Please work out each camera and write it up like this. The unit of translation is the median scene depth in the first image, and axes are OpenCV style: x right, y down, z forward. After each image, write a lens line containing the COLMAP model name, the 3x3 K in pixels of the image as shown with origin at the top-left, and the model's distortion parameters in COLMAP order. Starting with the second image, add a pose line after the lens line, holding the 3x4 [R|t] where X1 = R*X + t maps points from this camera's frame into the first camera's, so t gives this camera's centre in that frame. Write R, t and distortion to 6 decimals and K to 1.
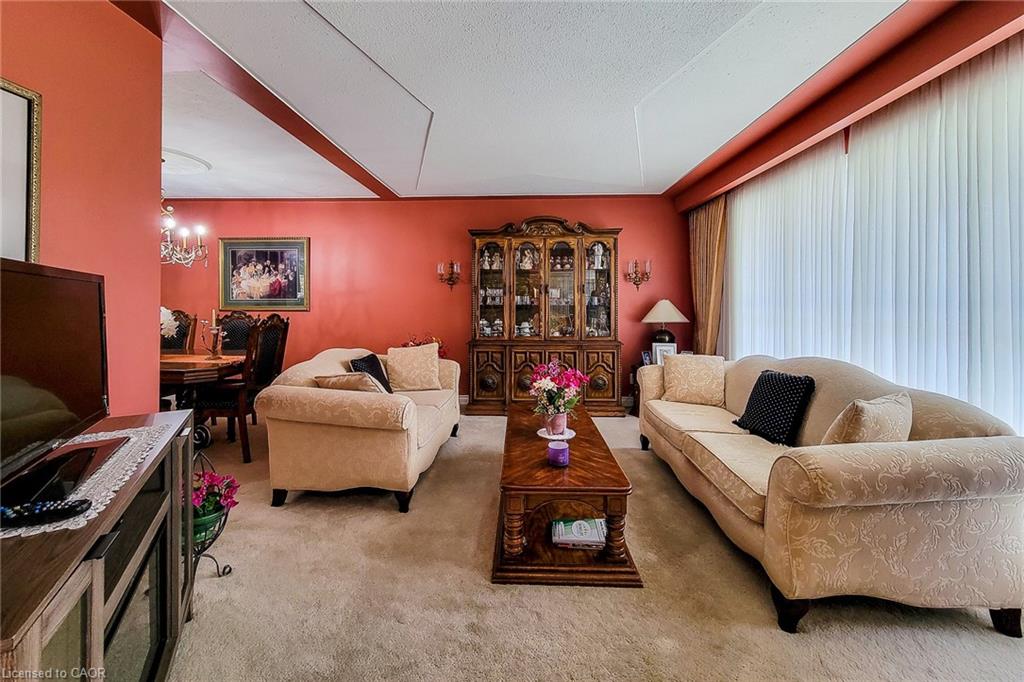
lens RADIAL K [[423.5, 0, 511.0], [0, 423.5, 303.7], [0, 0, 1]] dist [0.000850, 0.000158]
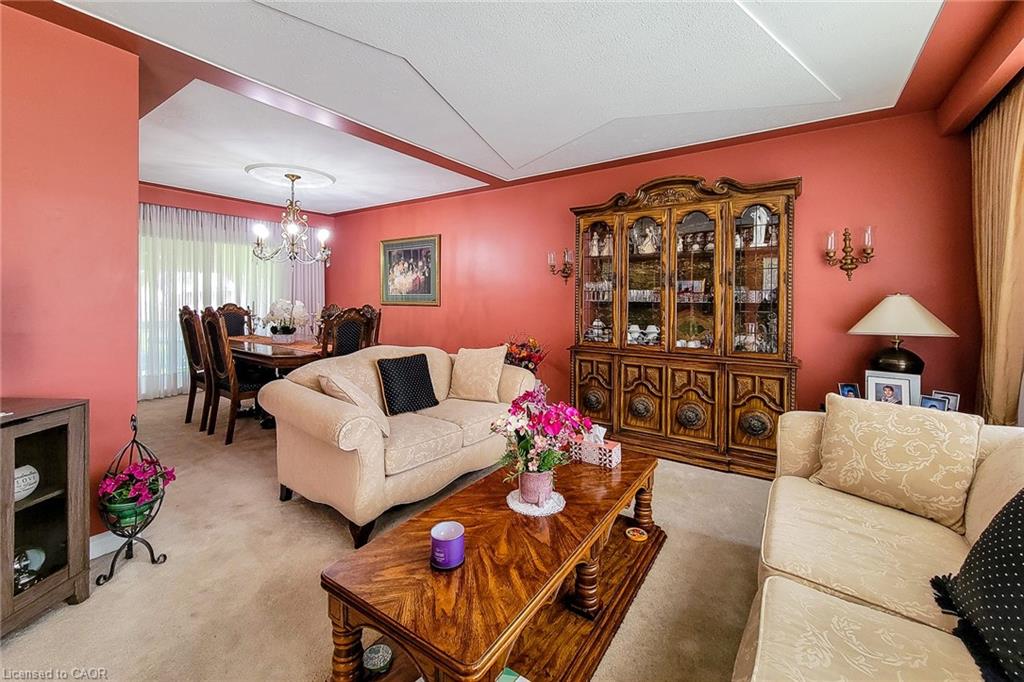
lens RADIAL K [[423.5, 0, 511.0], [0, 423.5, 303.7], [0, 0, 1]] dist [0.000850, 0.000158]
pose [[0.837249, 0.010643, -0.546718, 0.246720], [-0.006618, 0.999935, 0.009330, 0.000491], [0.546782, -0.004193, 0.837265, 0.257585]]
